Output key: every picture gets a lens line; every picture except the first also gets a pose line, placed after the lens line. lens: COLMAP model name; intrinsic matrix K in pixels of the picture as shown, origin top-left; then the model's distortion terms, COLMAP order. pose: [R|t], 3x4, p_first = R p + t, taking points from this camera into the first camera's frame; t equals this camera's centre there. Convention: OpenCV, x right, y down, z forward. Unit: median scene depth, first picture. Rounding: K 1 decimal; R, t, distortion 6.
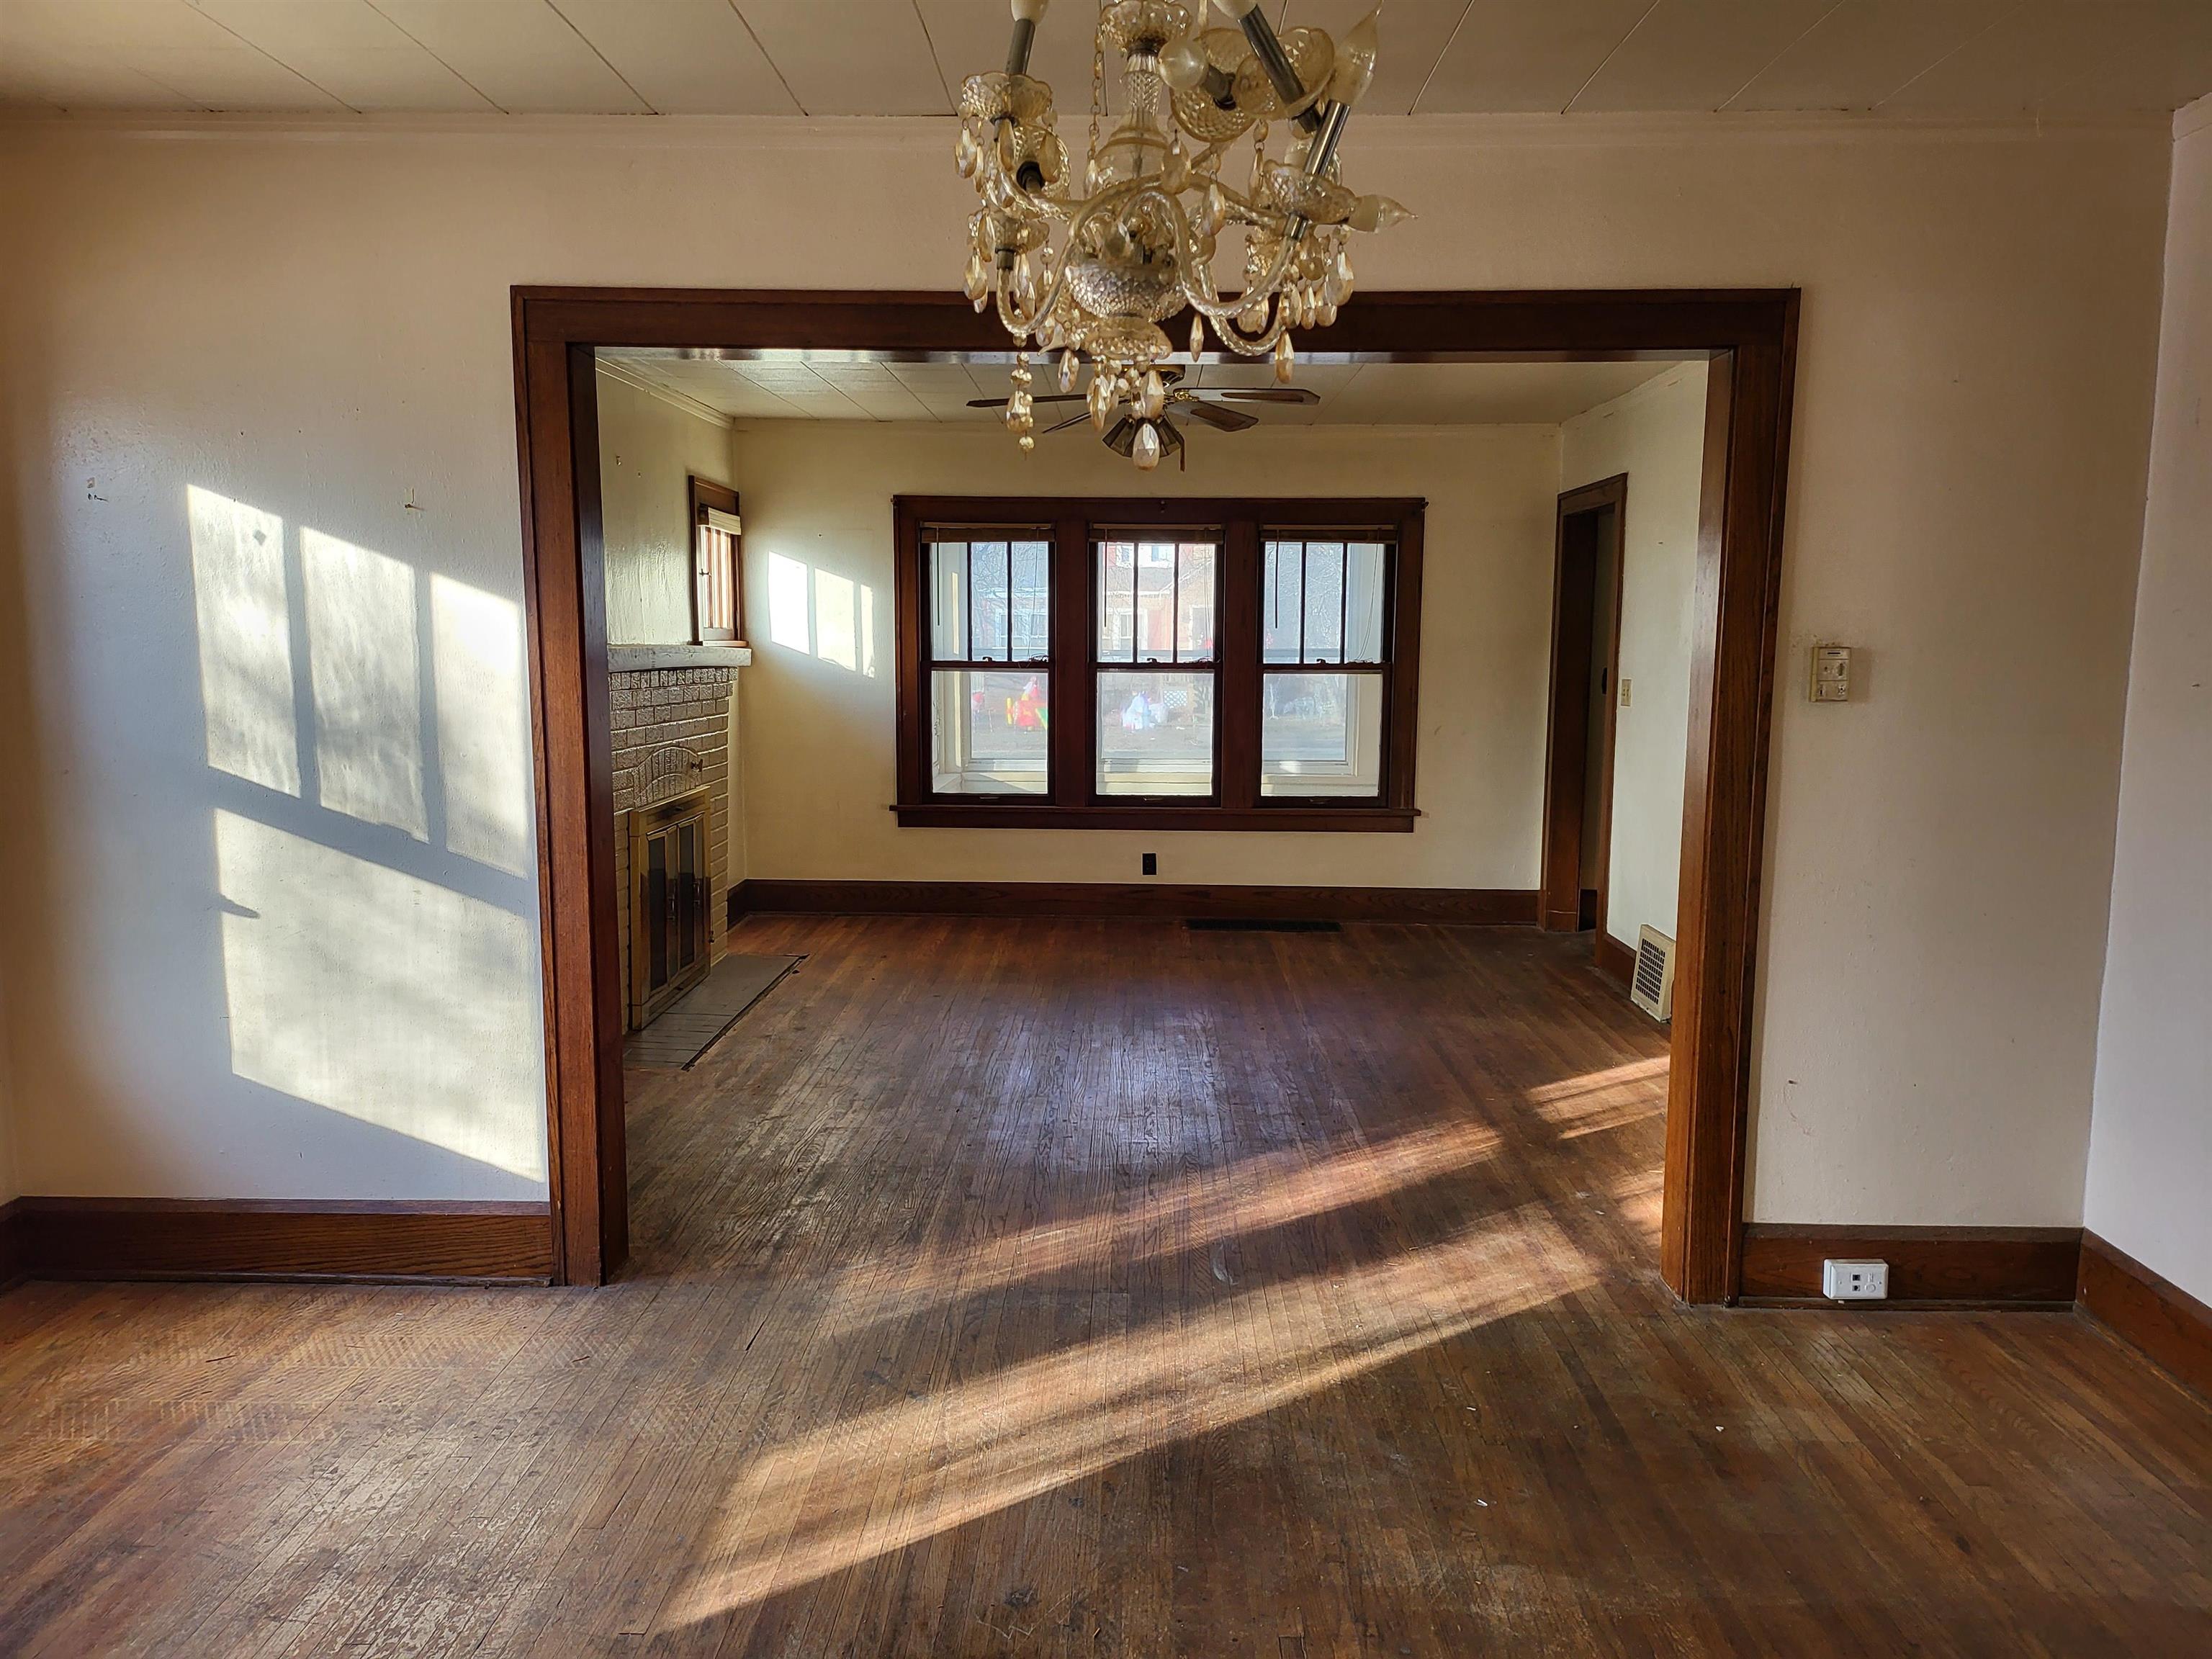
lens RADIAL K [[1554.1, 0, 1113.7], [0, 1554.1, 826.2], [0, 0, 1]] dist [0.003373, -0.001665]
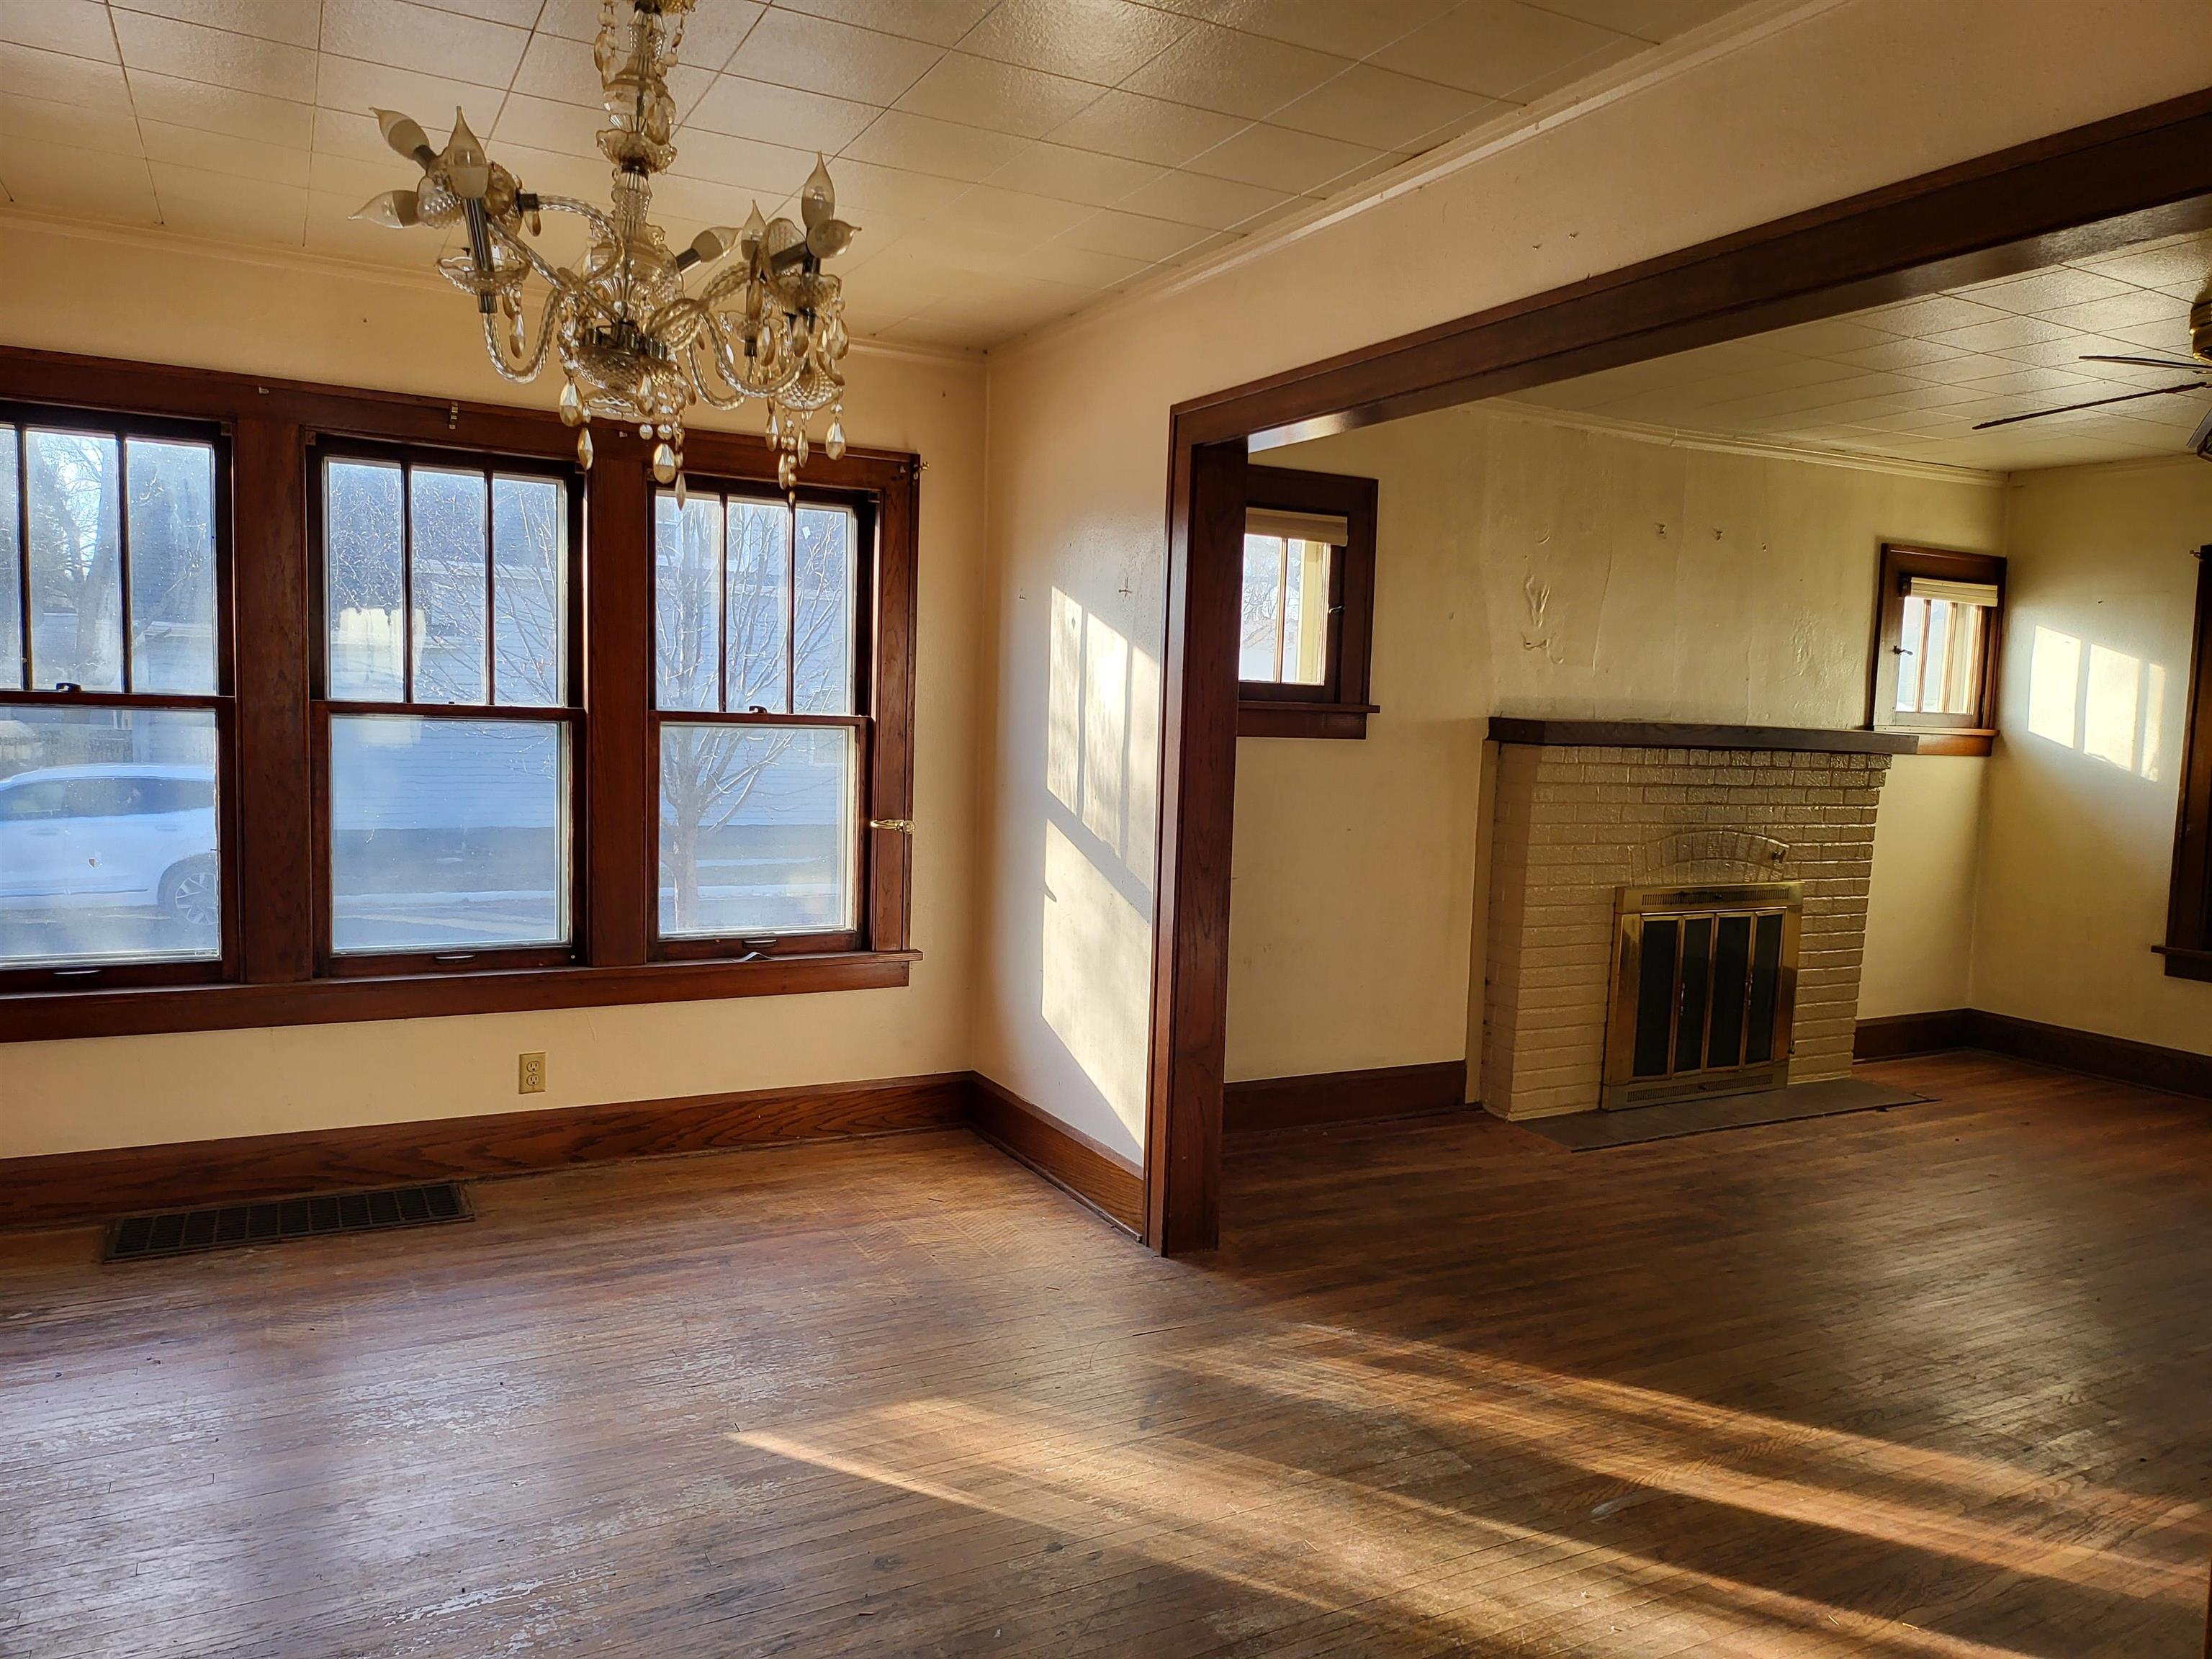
lens RADIAL K [[1527.7, 0, 1106.0], [0, 1527.7, 829.5], [0, 0, 1]] dist [0.072639, -0.101412]
pose [[0.486215, 0.080090, -0.870161, 0.269198], [-0.135419, 0.990667, 0.015514, -0.011989], [0.863282, 0.110293, 0.492523, 0.165640]]
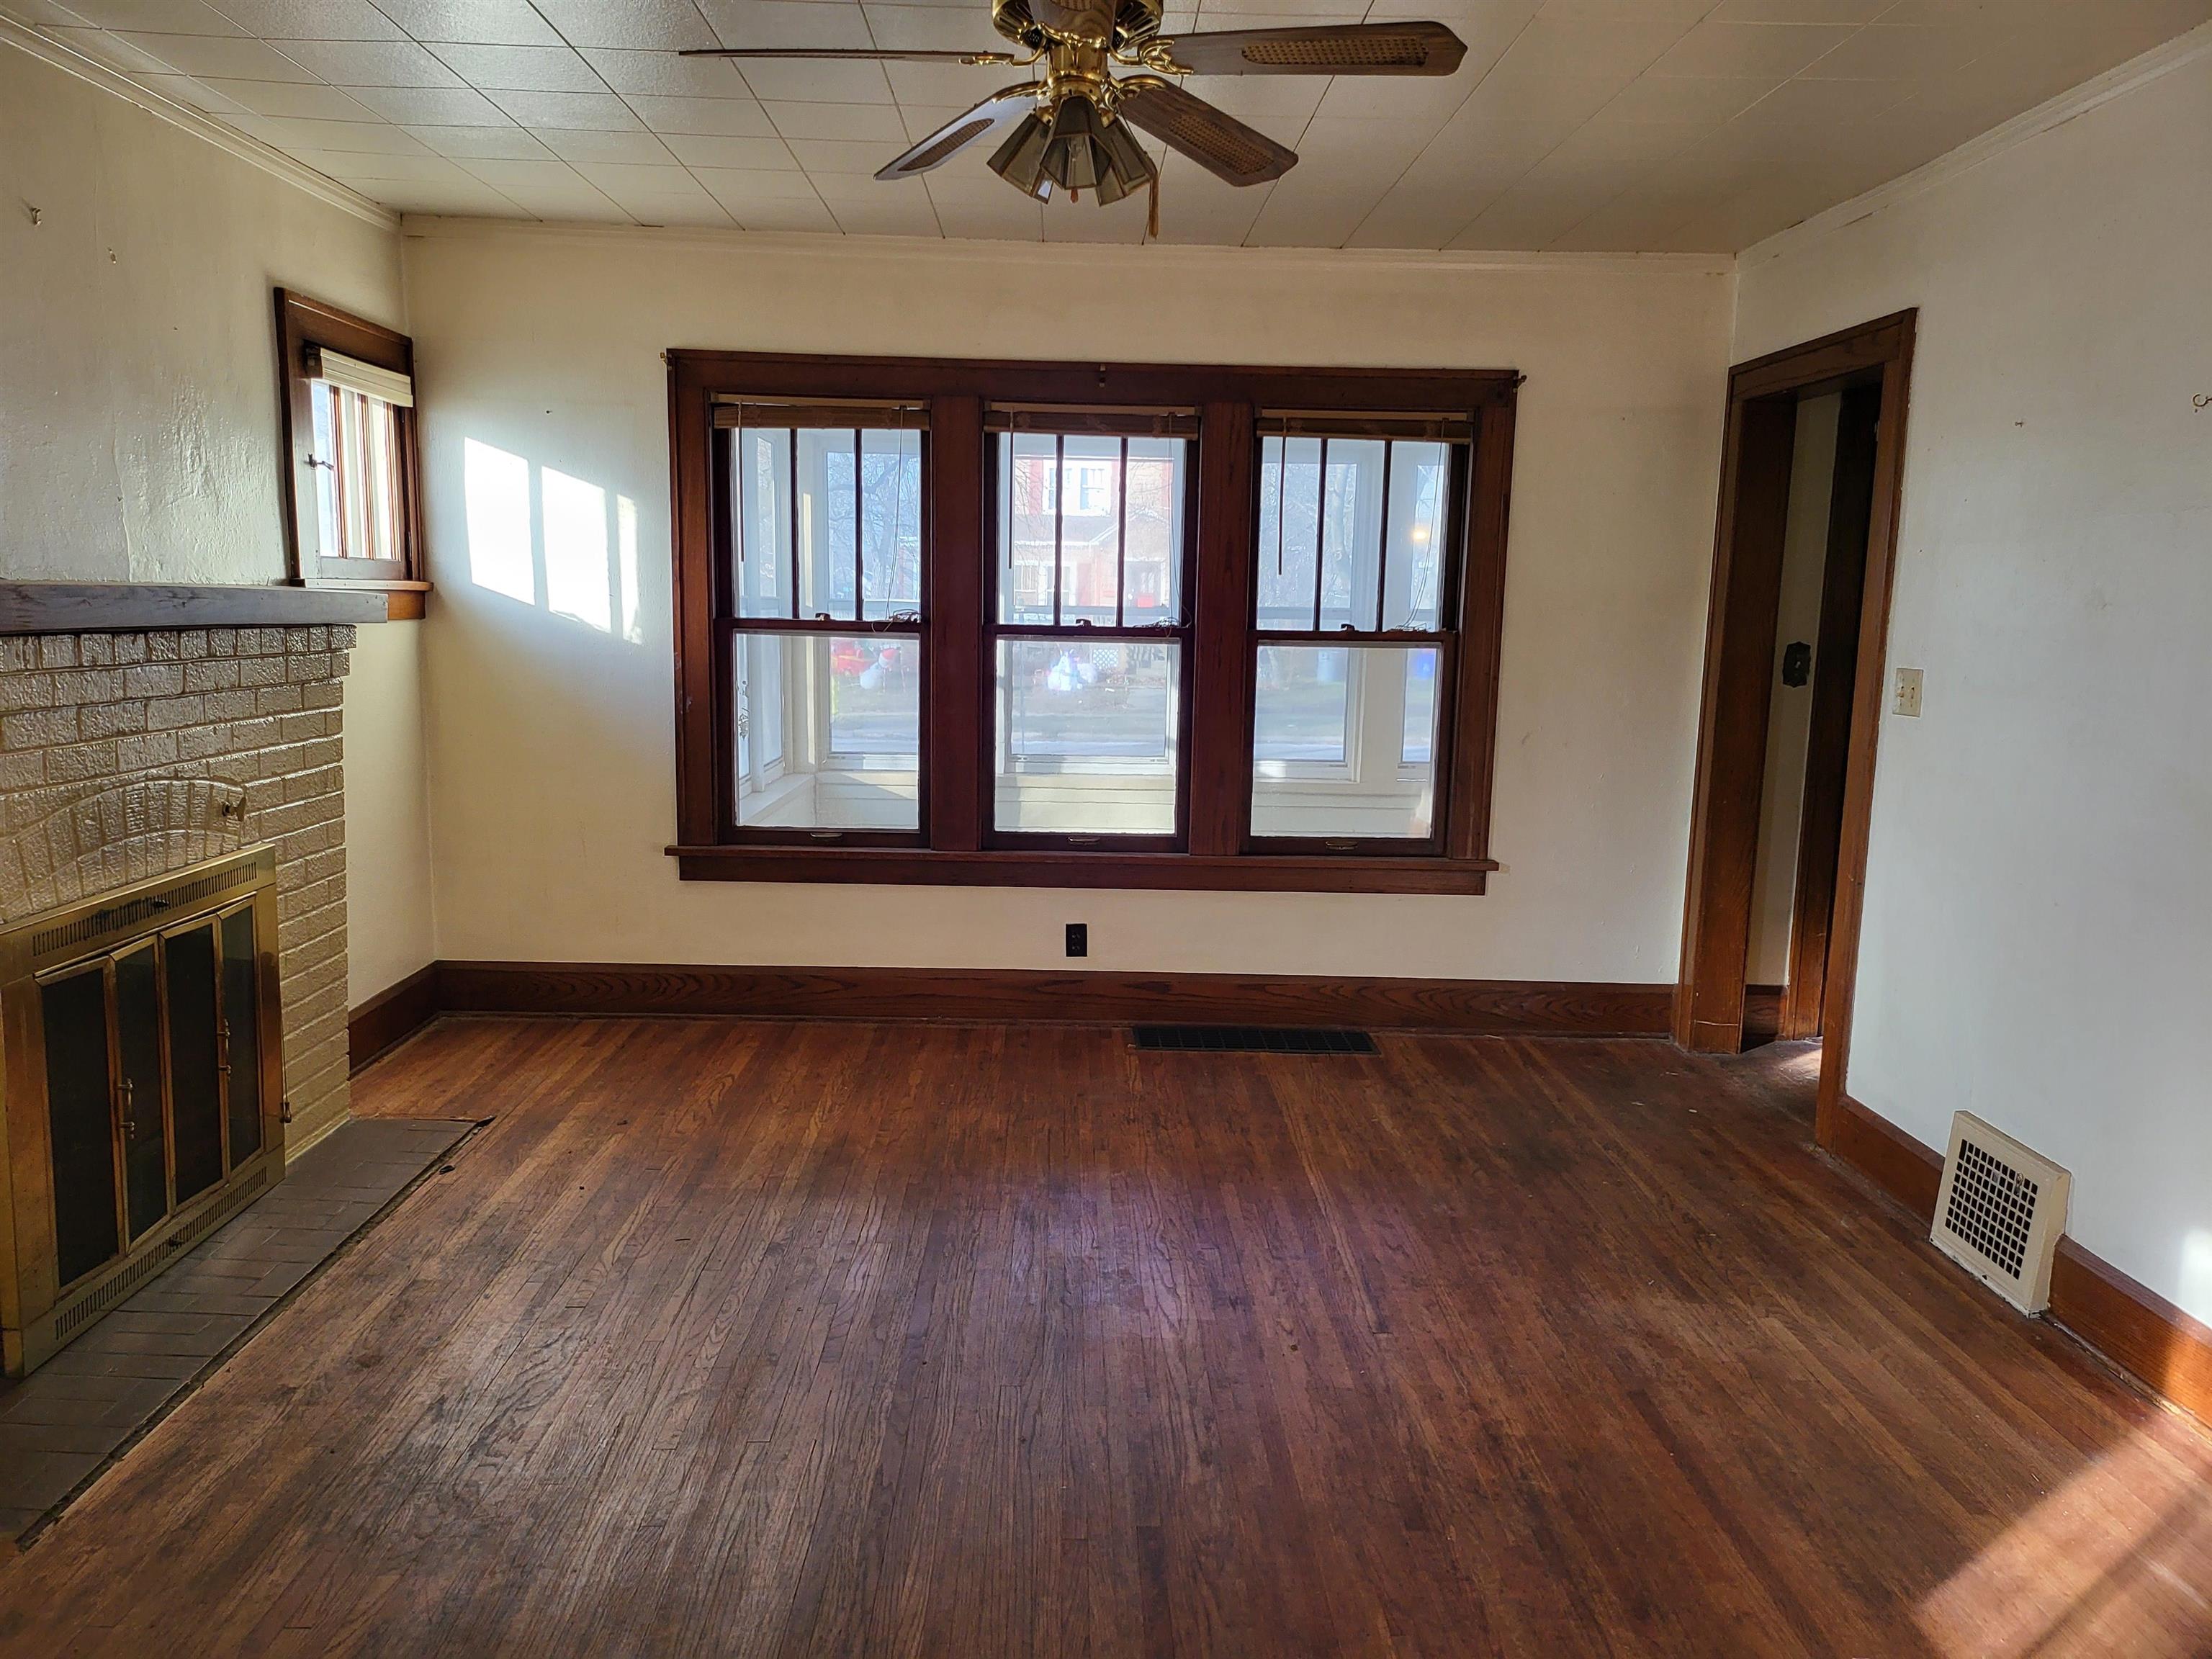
lens RADIAL K [[1554.1, 0, 1113.7], [0, 1554.1, 826.2], [0, 0, 1]] dist [0.003373, -0.001665]
pose [[0.998833, 0.008064, 0.047611, 0.007568], [-0.009367, 0.999586, 0.027195, -0.040986], [-0.047372, -0.027609, 0.998496, 0.364717]]
